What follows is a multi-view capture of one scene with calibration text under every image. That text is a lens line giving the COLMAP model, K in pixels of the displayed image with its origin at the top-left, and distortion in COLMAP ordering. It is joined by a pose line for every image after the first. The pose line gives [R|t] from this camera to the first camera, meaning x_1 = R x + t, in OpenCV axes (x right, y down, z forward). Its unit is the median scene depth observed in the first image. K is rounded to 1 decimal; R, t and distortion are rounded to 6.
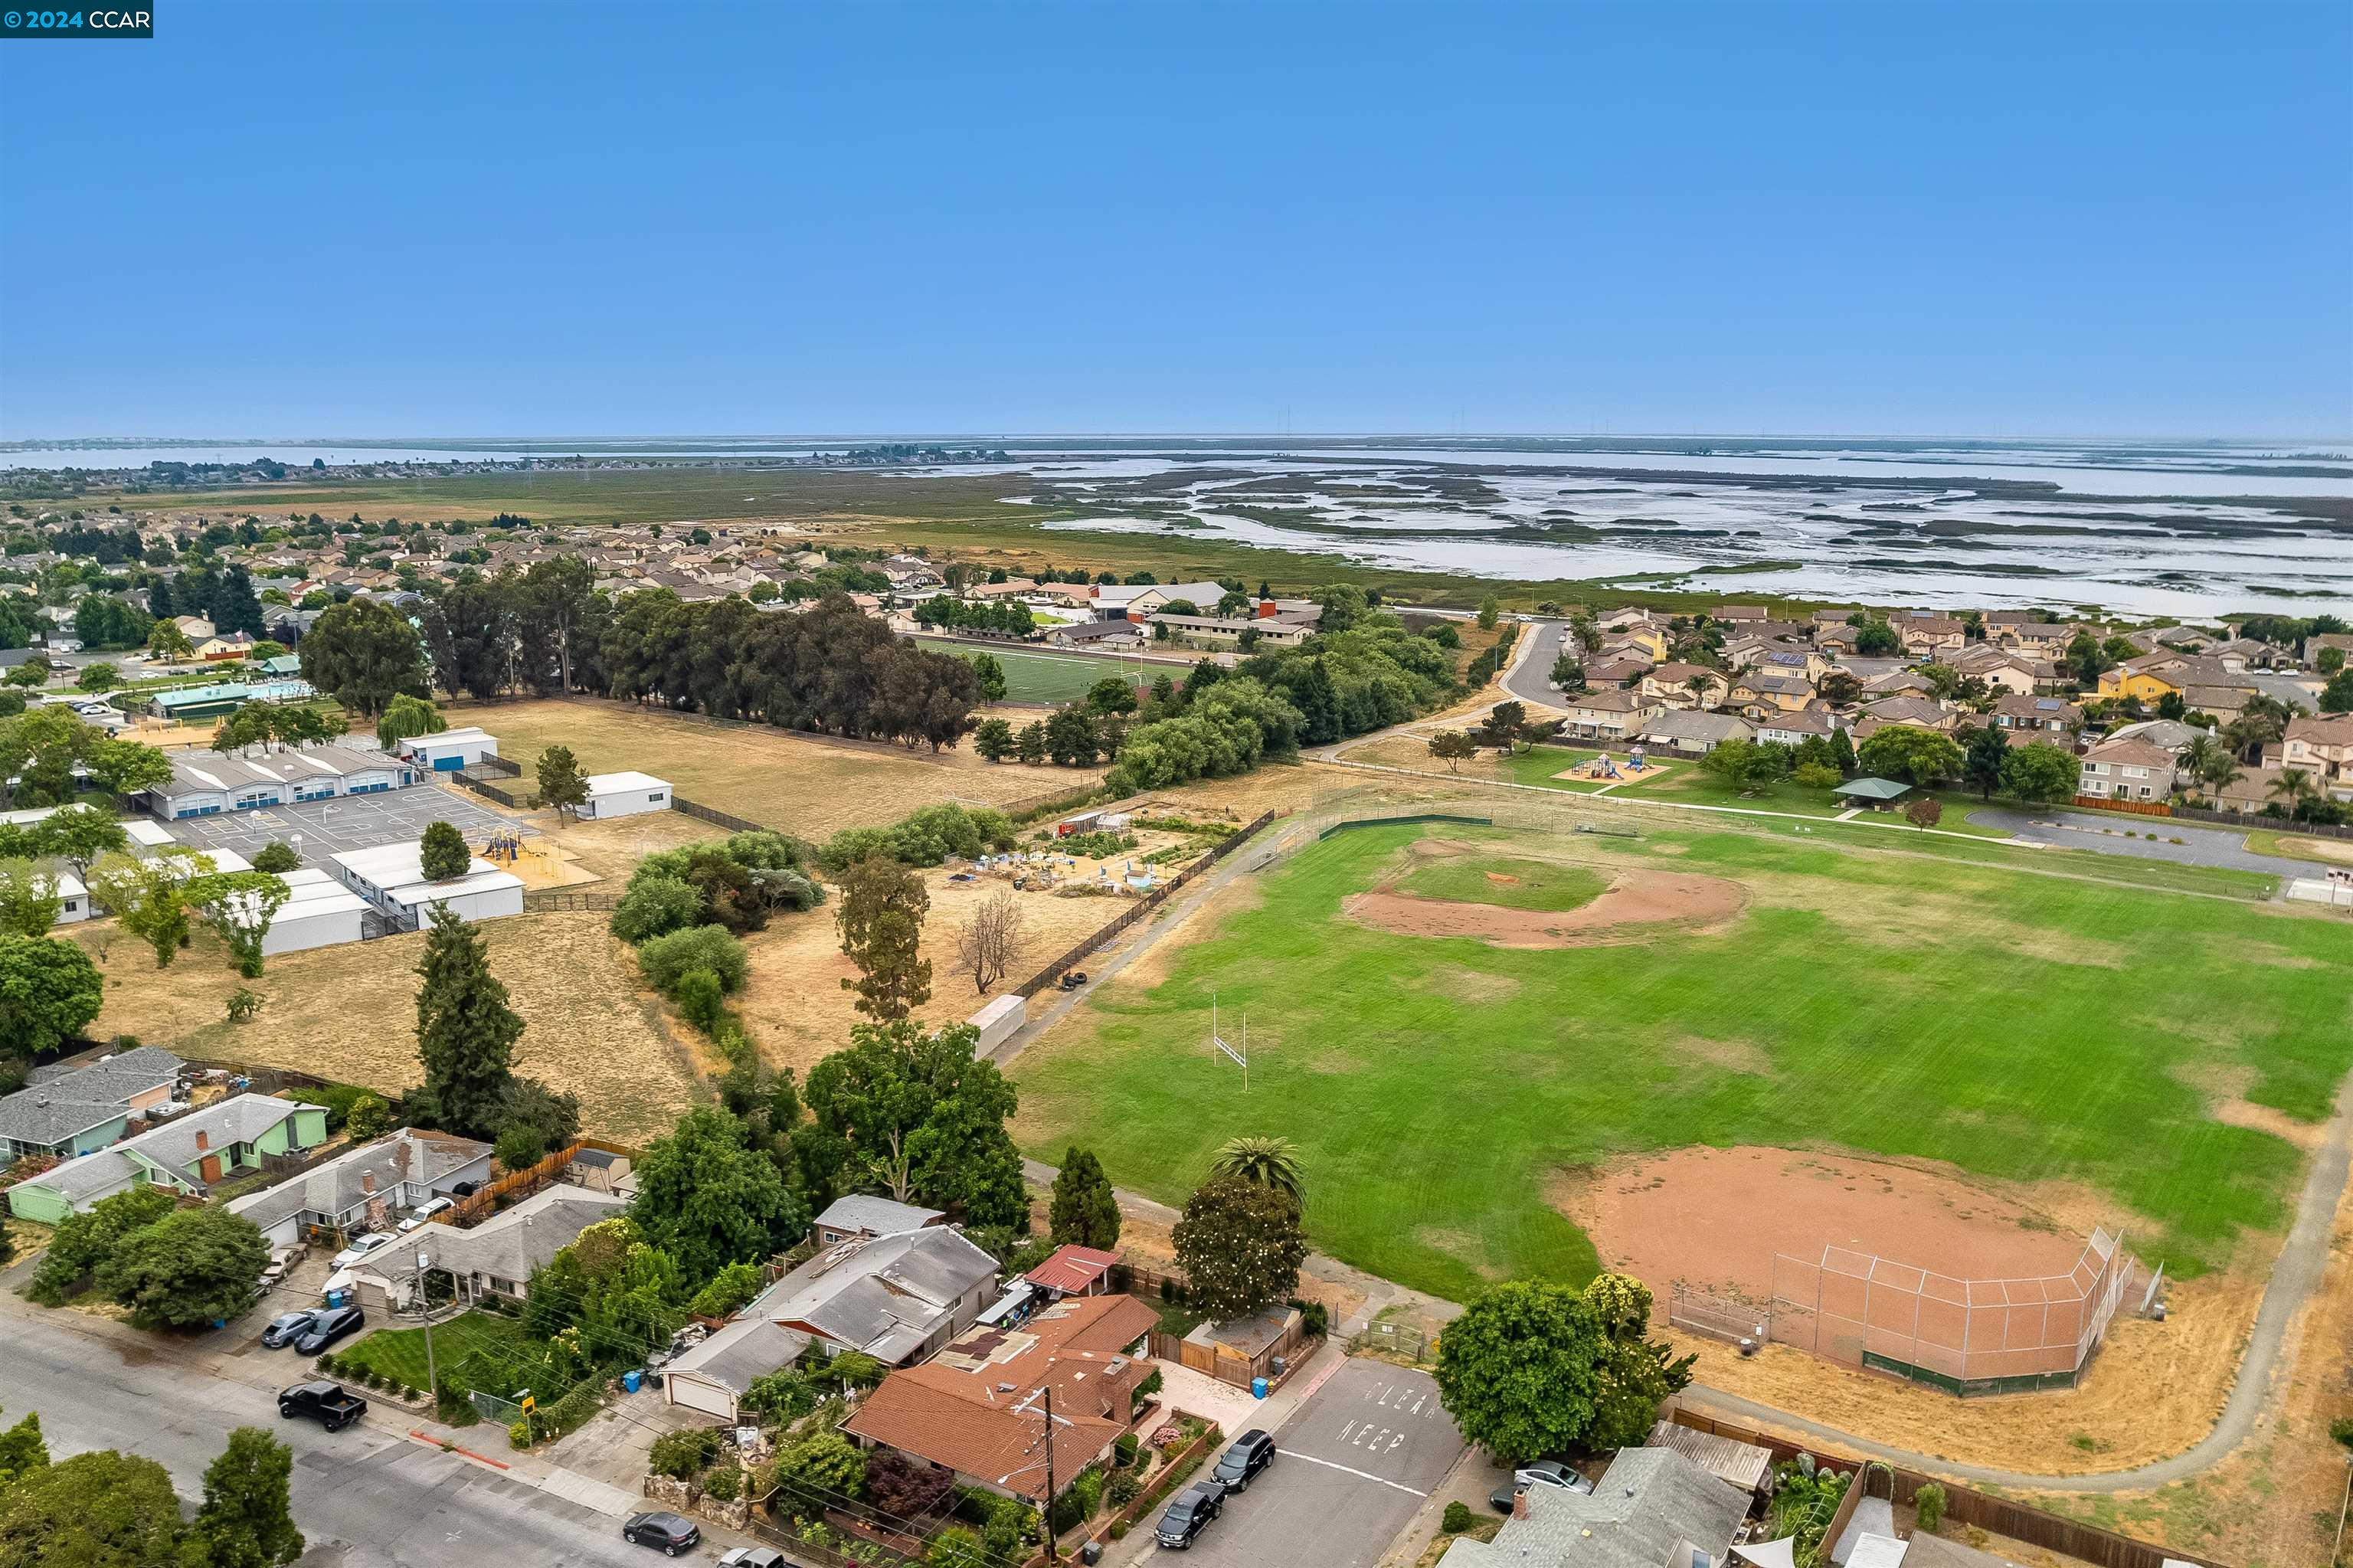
lens RADIAL K [[1786.6, 0, 1176.5], [0, 1786.6, 784.0], [0, 0, 1]] dist [-0.057950, 0.033792]
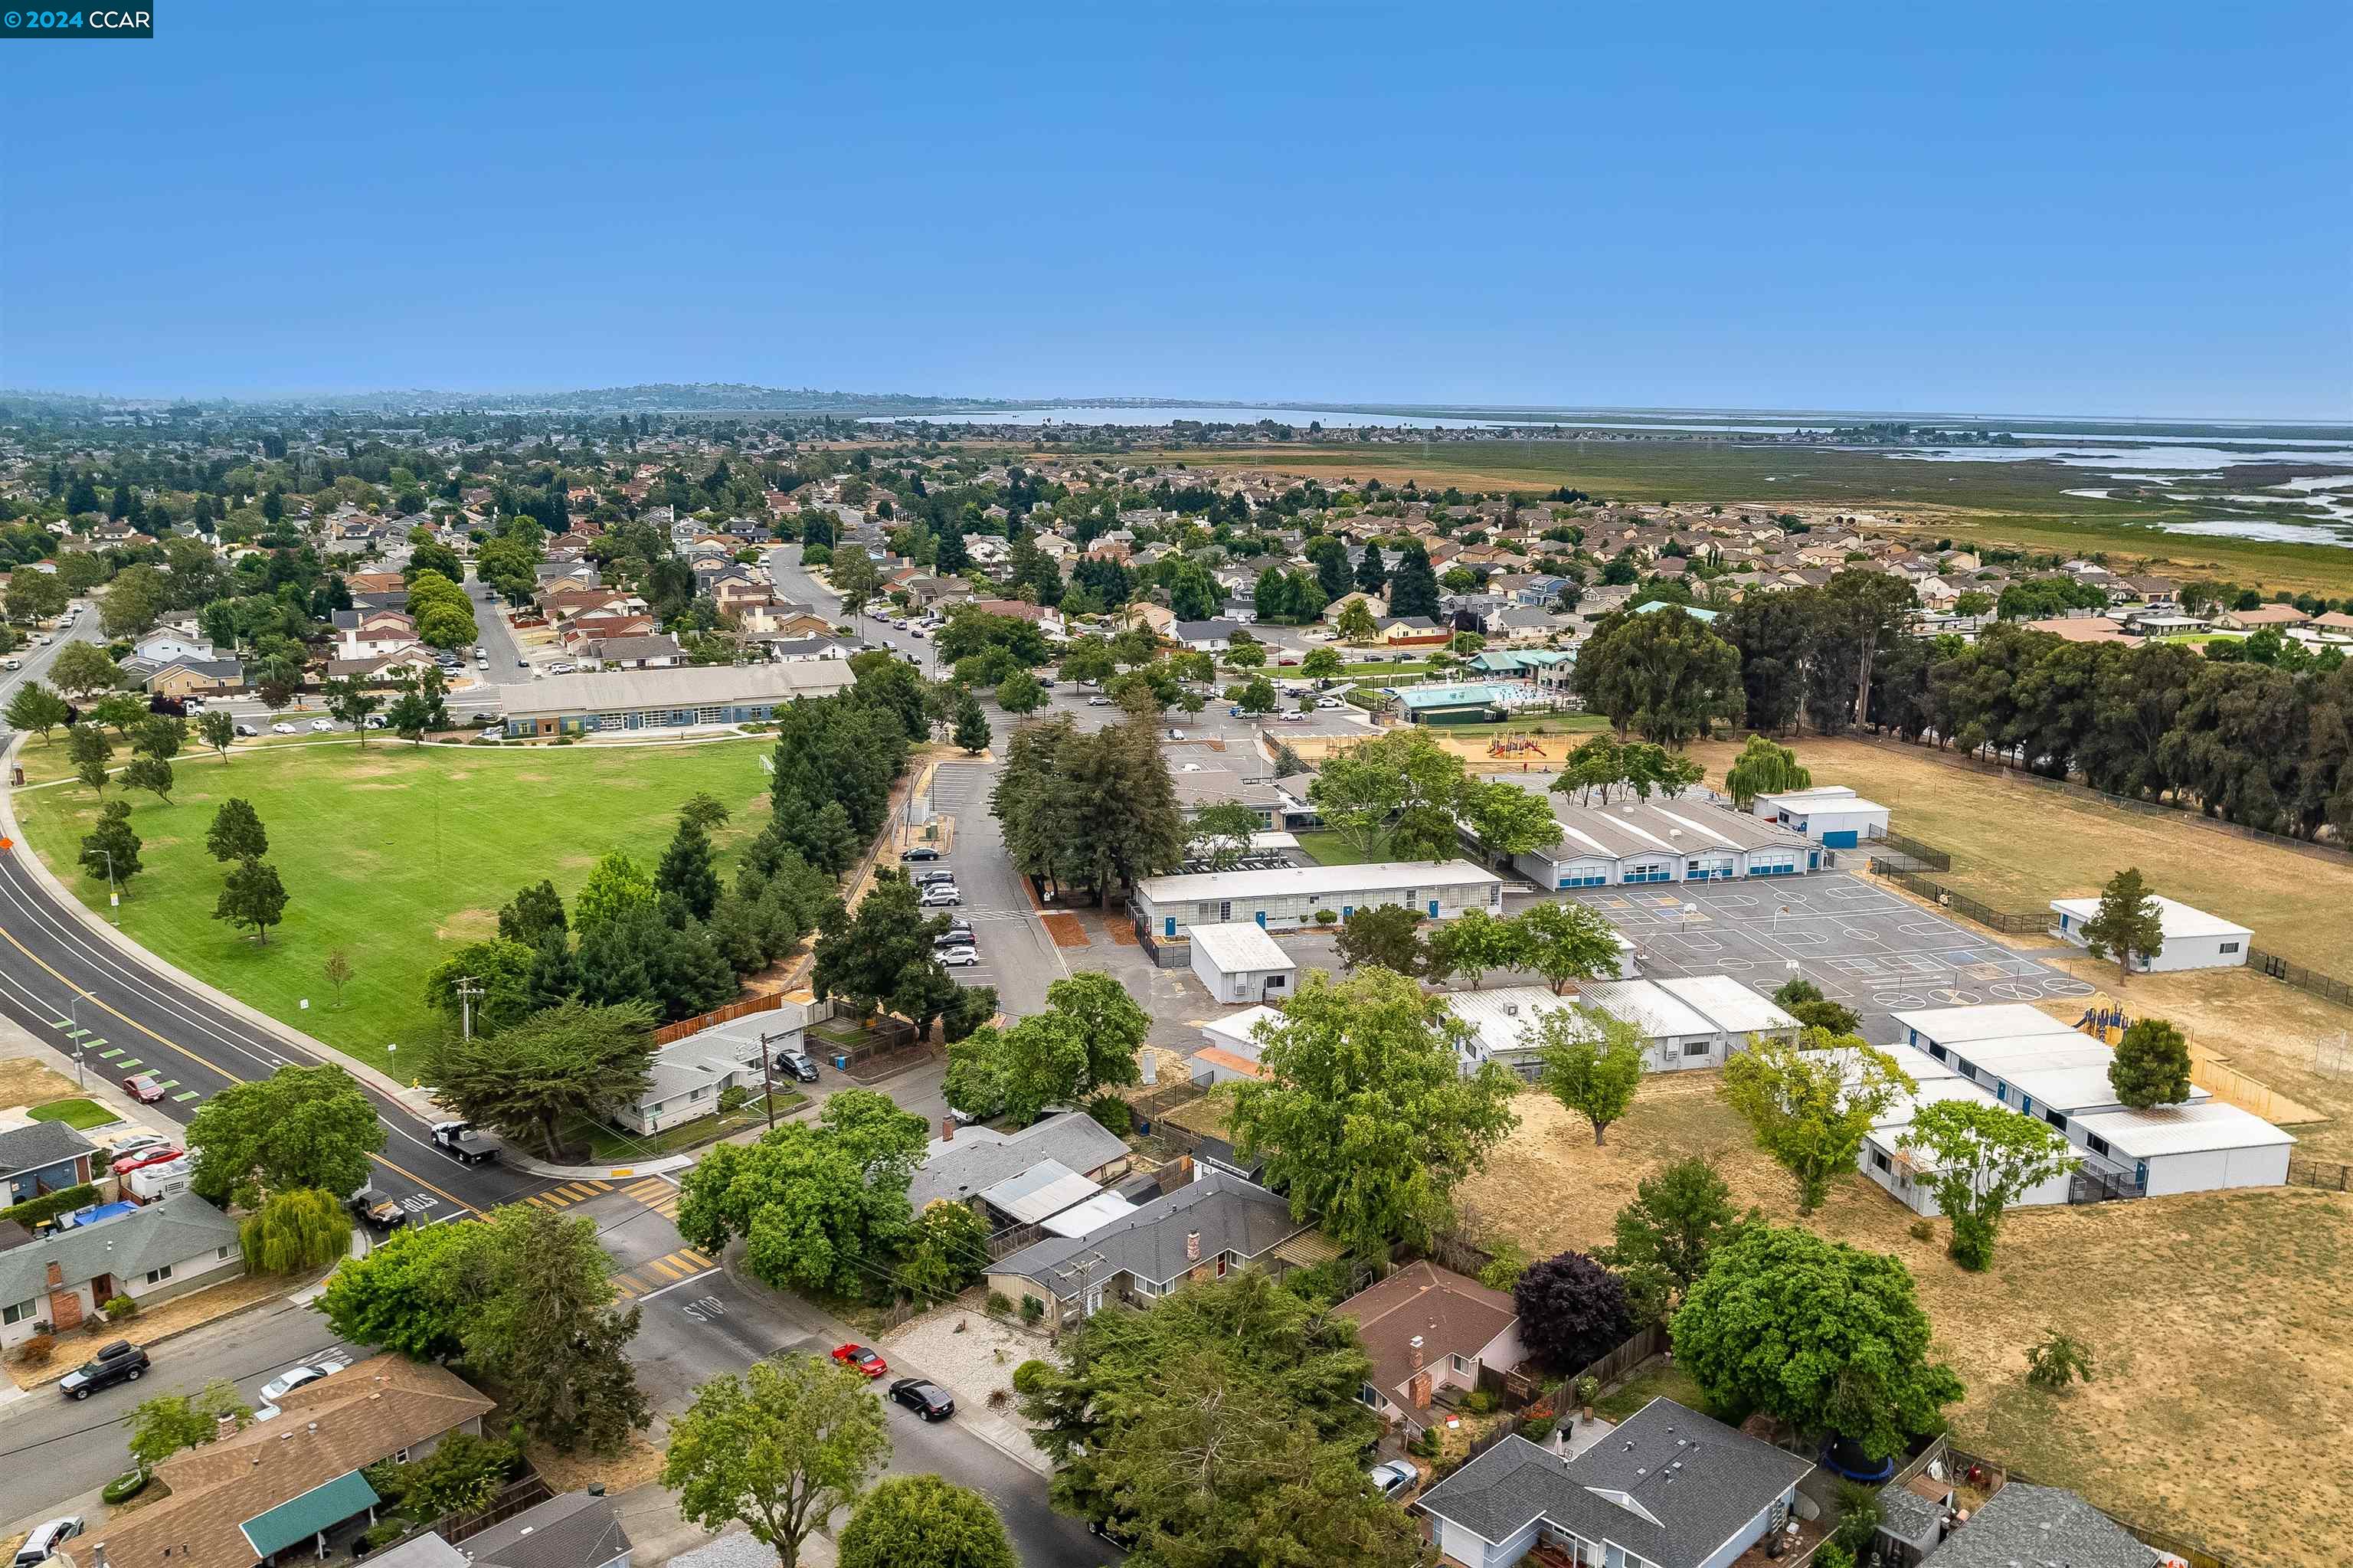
lens RADIAL K [[1786.6, 0, 1176.5], [0, 1786.6, 784.0], [0, 0, 1]] dist [-0.057950, 0.033792]
pose [[0.876972, 0.111915, -0.467328, -0.127926], [-0.104787, 0.993636, 0.041315, -0.015464], [0.468978, 0.012738, 0.883118, 0.077473]]
